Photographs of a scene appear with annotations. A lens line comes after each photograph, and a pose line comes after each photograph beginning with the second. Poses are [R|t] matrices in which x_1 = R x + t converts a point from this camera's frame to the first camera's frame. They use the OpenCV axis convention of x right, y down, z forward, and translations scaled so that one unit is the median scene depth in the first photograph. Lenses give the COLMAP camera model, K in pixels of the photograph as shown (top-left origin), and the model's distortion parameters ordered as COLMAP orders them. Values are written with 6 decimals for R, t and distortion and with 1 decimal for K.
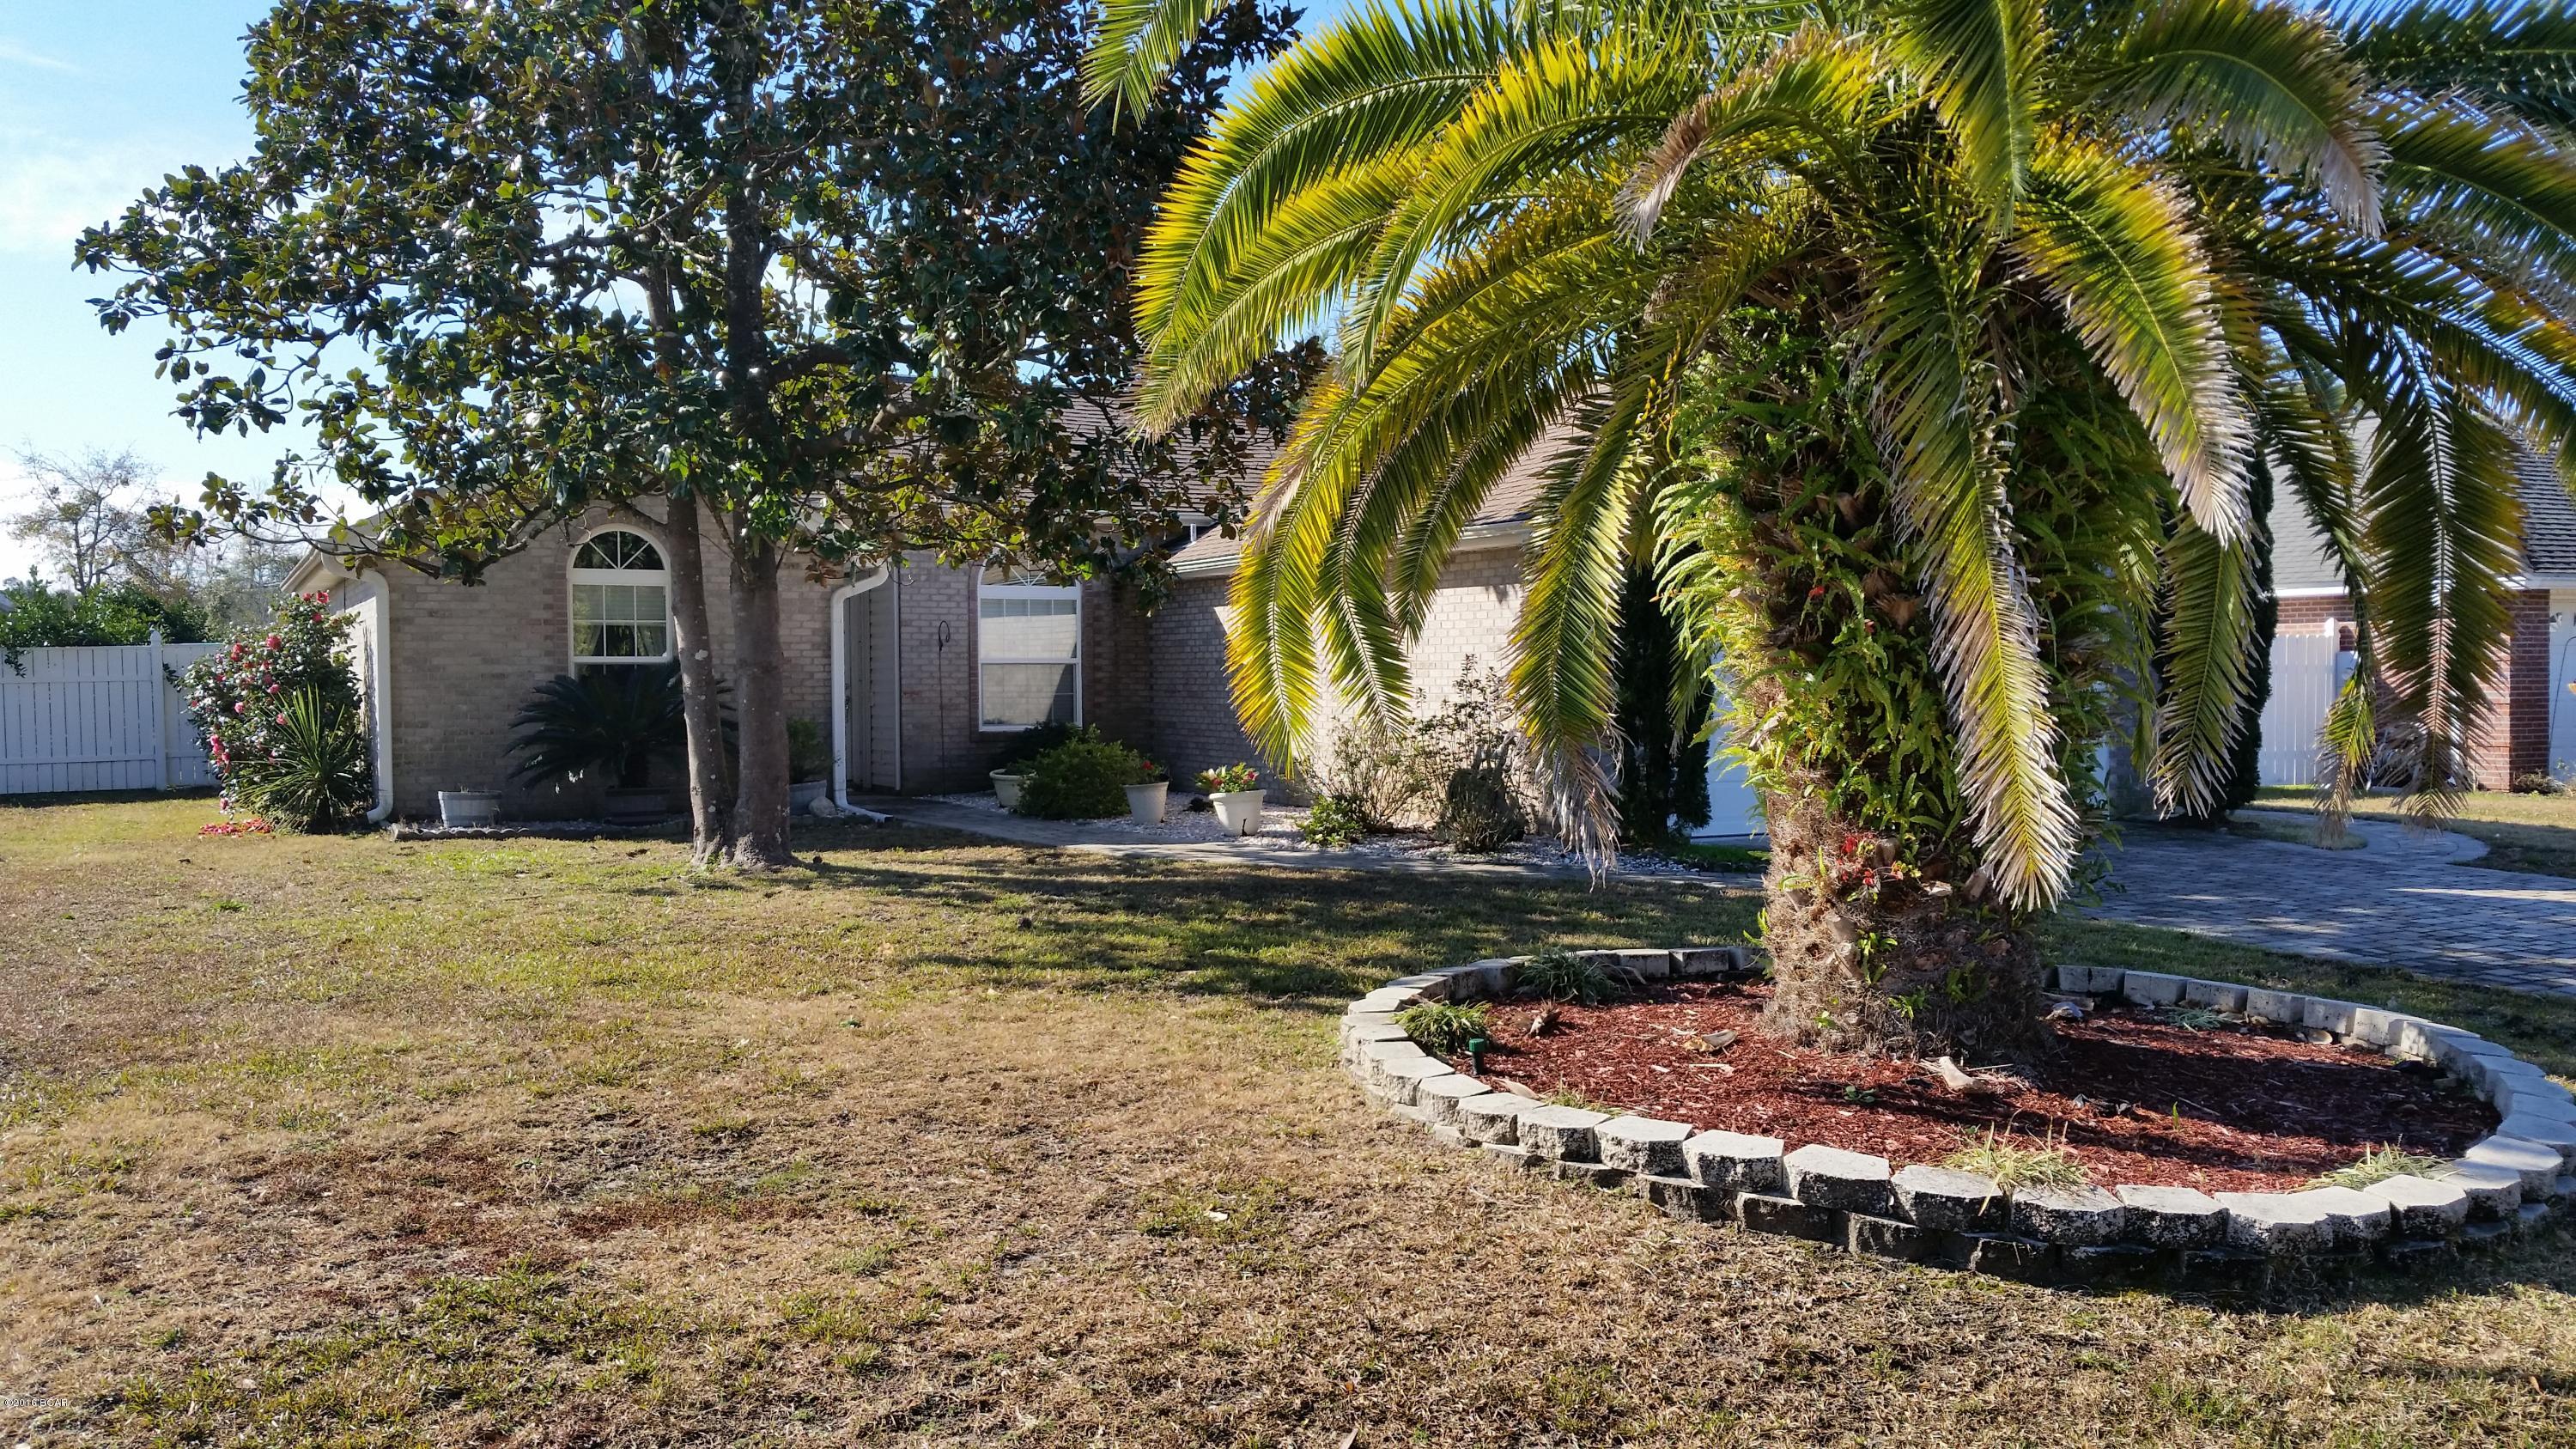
lens RADIAL K [[2055.1, 0, 1288.0], [0, 2055.1, 724.5], [0, 0, 1]] dist [0.065333, -0.138348]
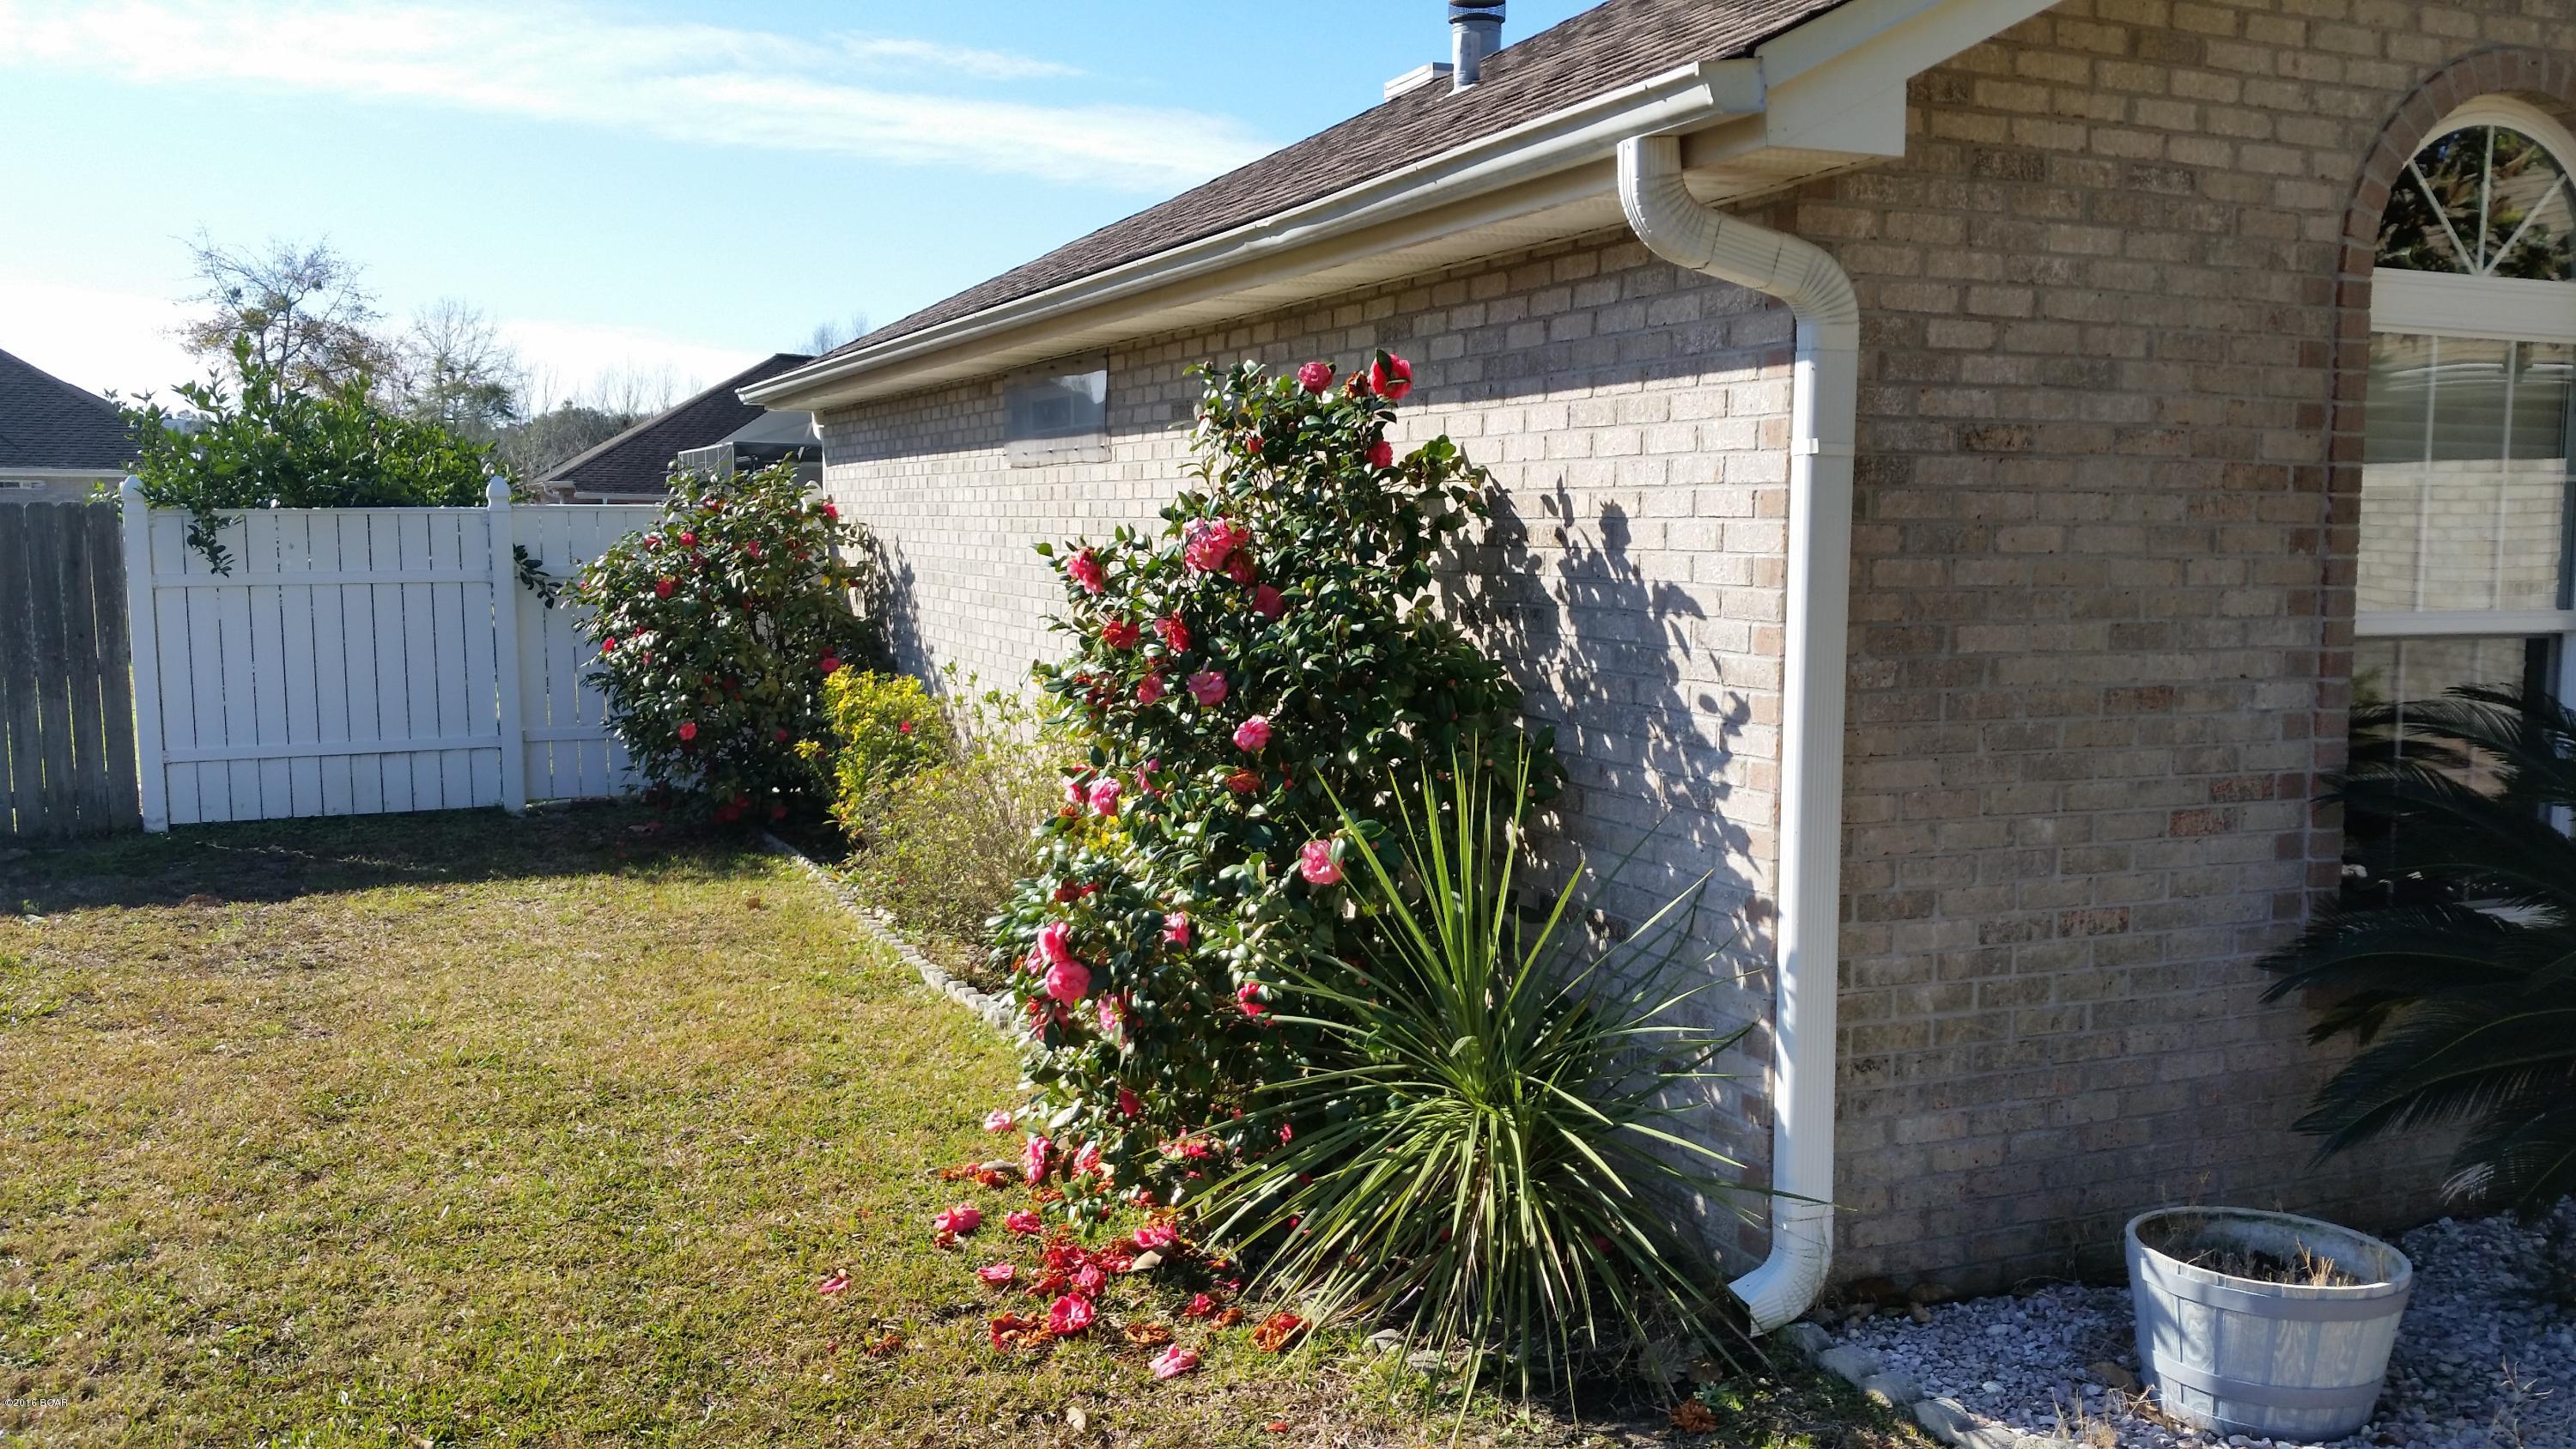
lens RADIAL K [[2055.1, 0, 1288.0], [0, 2055.1, 724.5], [0, 0, 1]] dist [0.065333, -0.138348]
pose [[0.997638, 0.020391, -0.065595, -0.117777], [-0.015427, 0.997041, 0.075314, -0.009550], [0.066936, -0.074124, 0.995000, 0.188808]]
